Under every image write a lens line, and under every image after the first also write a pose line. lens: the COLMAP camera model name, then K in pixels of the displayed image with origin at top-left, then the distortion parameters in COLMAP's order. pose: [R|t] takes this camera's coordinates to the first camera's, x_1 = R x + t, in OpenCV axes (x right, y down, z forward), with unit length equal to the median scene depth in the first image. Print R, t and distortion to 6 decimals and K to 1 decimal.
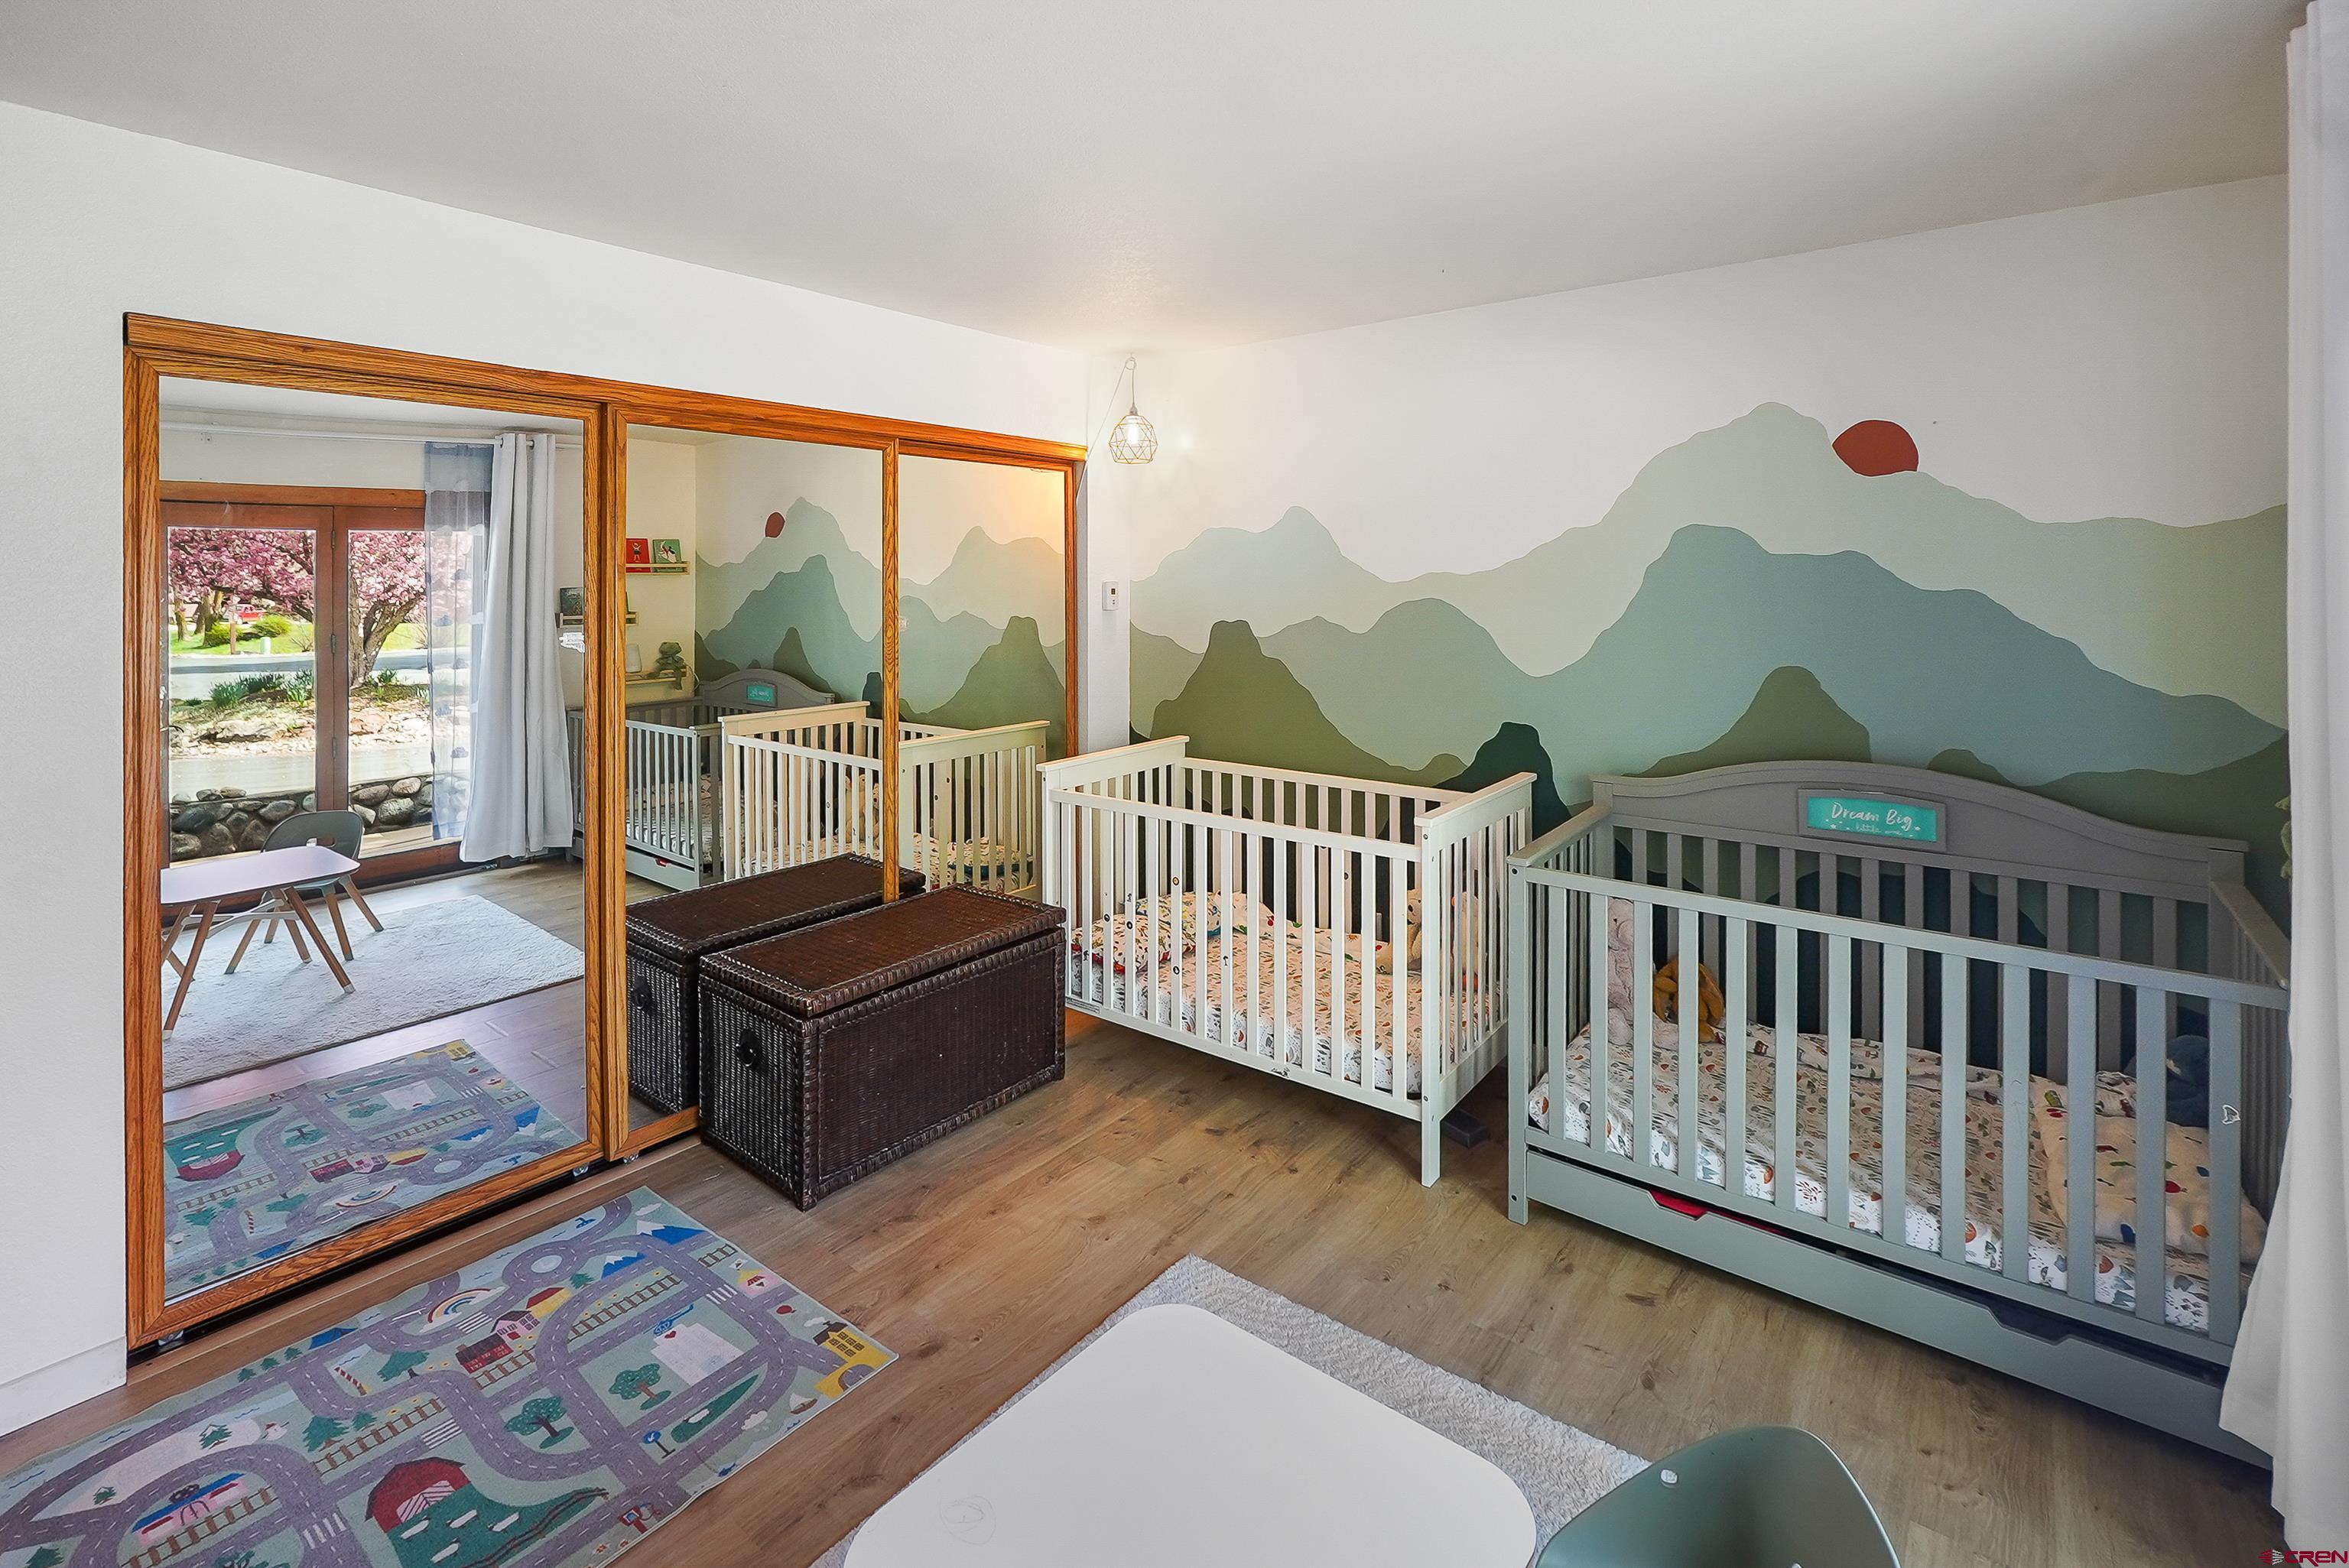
lens RADIAL K [[1064.8, 0, 1170.0], [0, 1064.8, 567.6], [0, 0, 1]] dist [-0.026160, 0.005677]
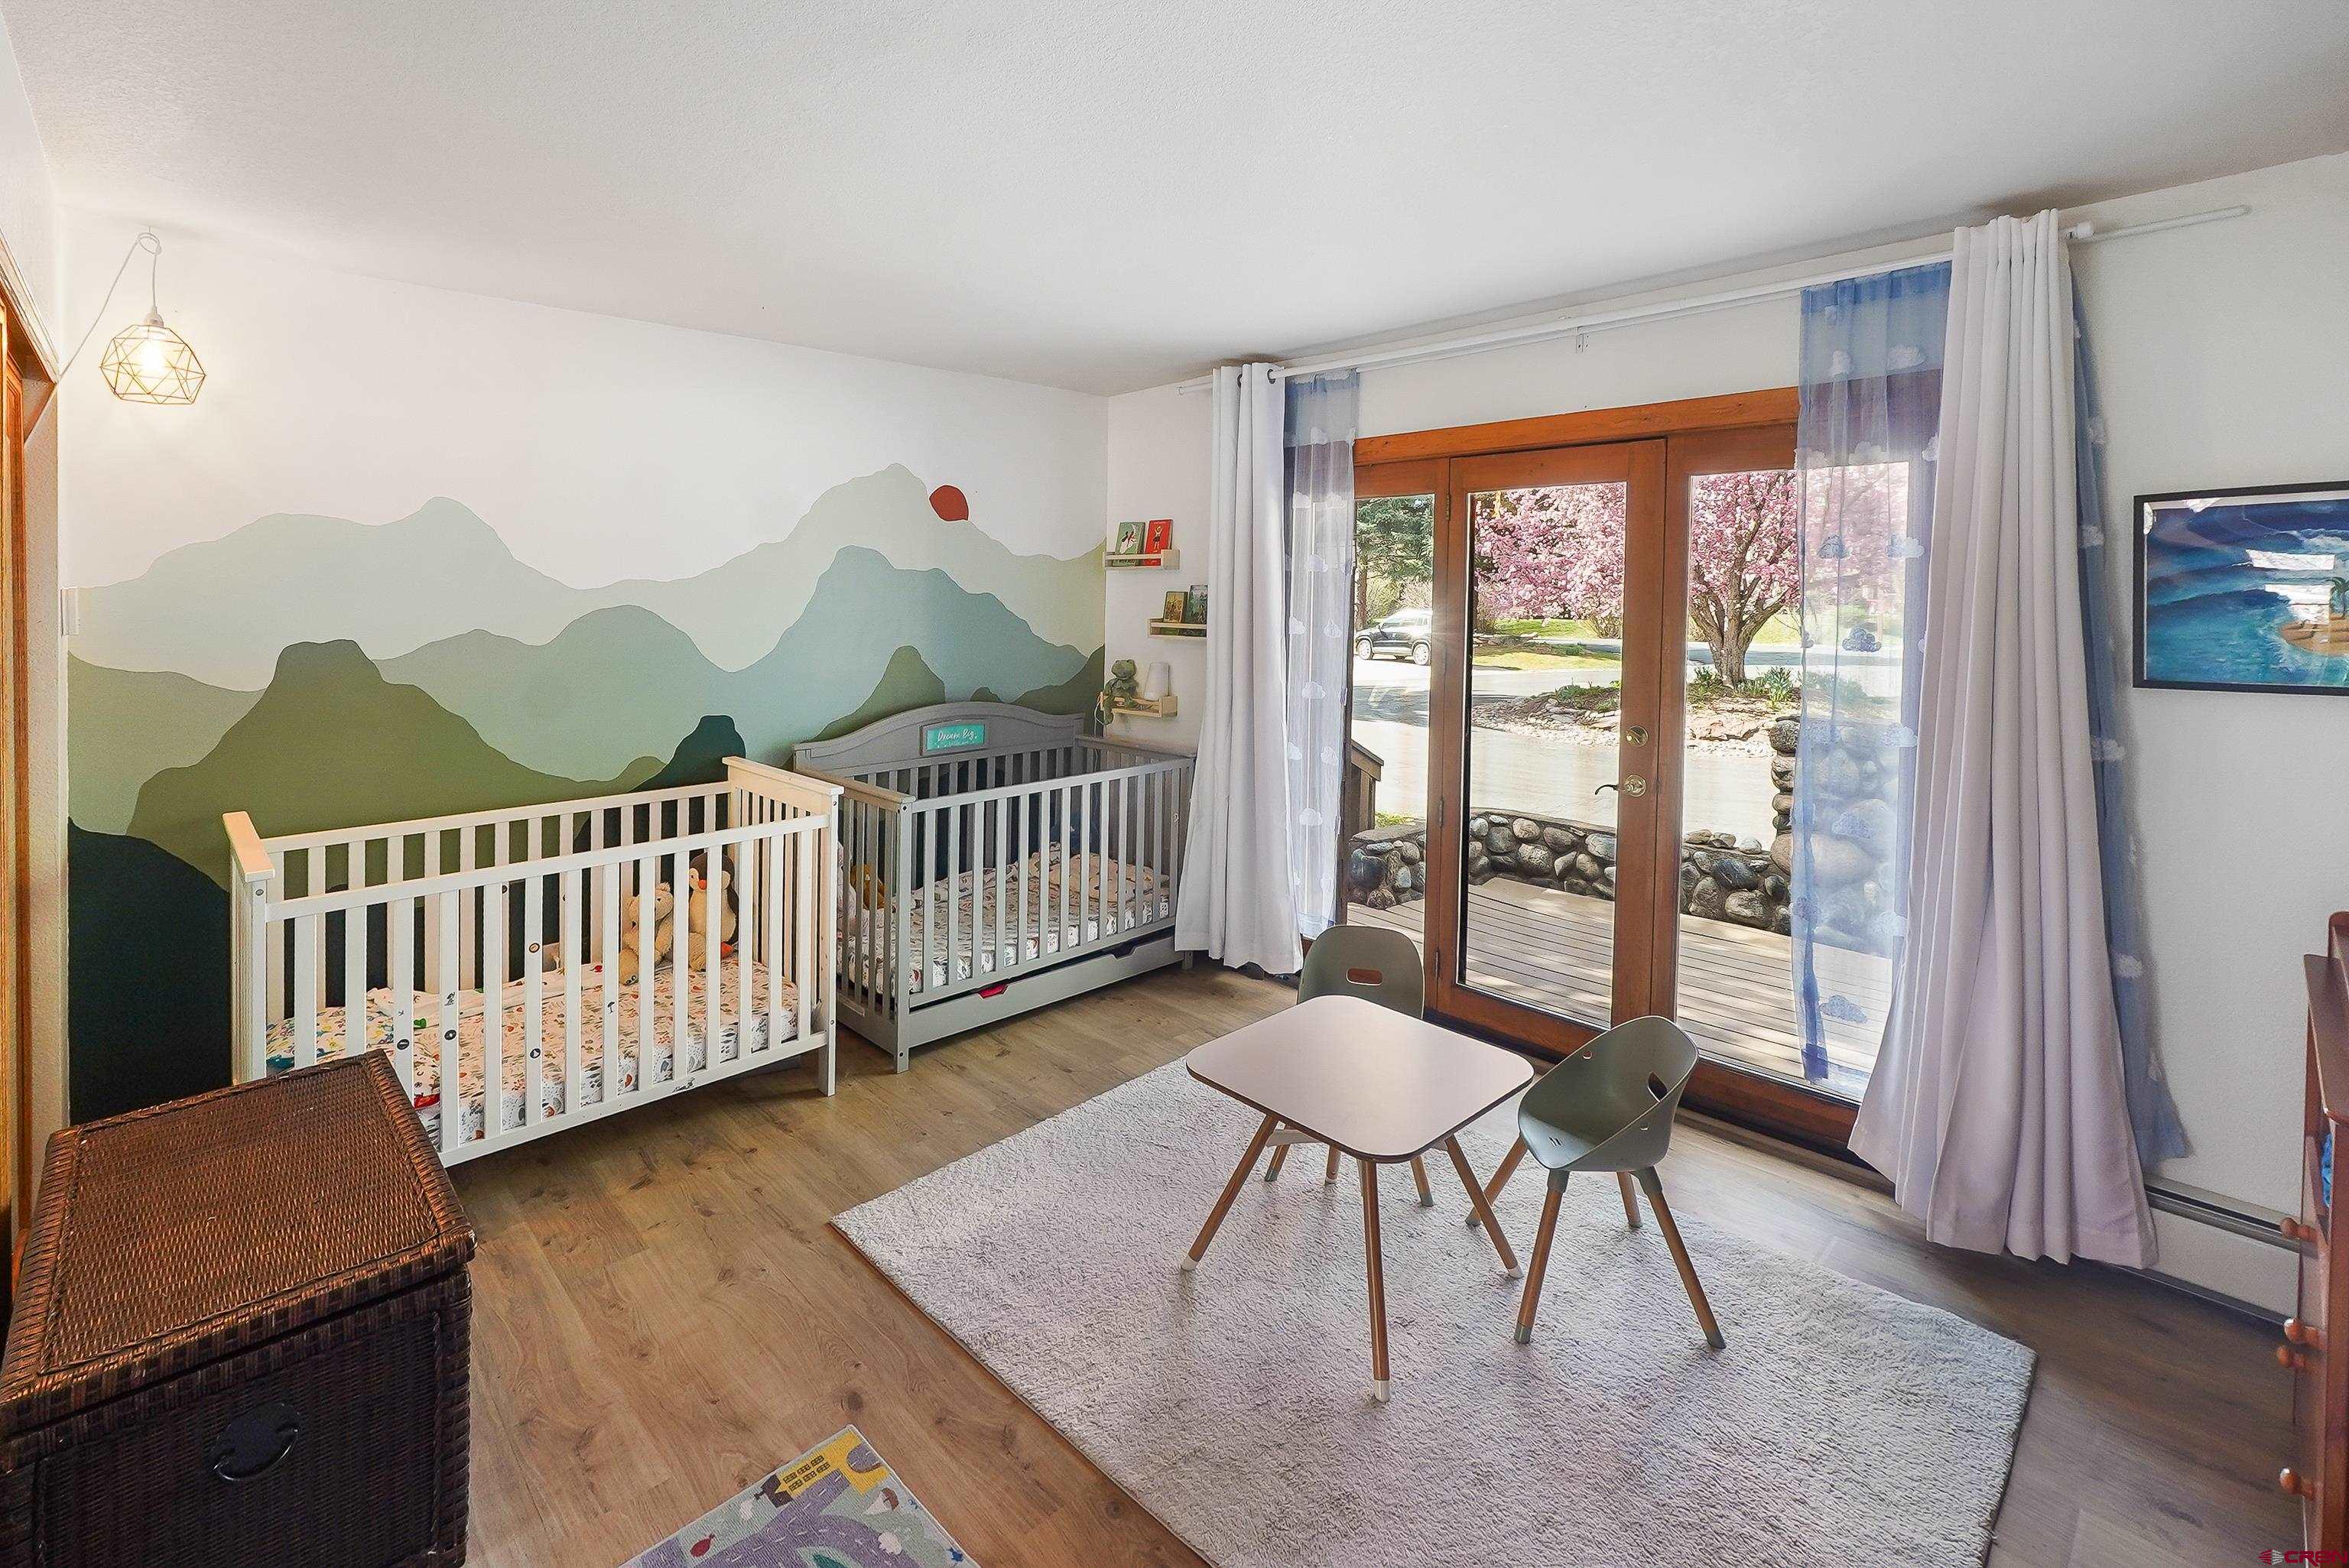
lens RADIAL K [[1085.2, 0, 1134.7], [0, 1085.2, 634.4], [0, 0, 1]] dist [-0.003259, -0.000050]
pose [[0.142815, -0.045207, 0.988716, -0.879611], [-0.013726, 0.998770, 0.047649, 0.002171], [-0.989654, -0.020376, 0.142019, 0.485345]]
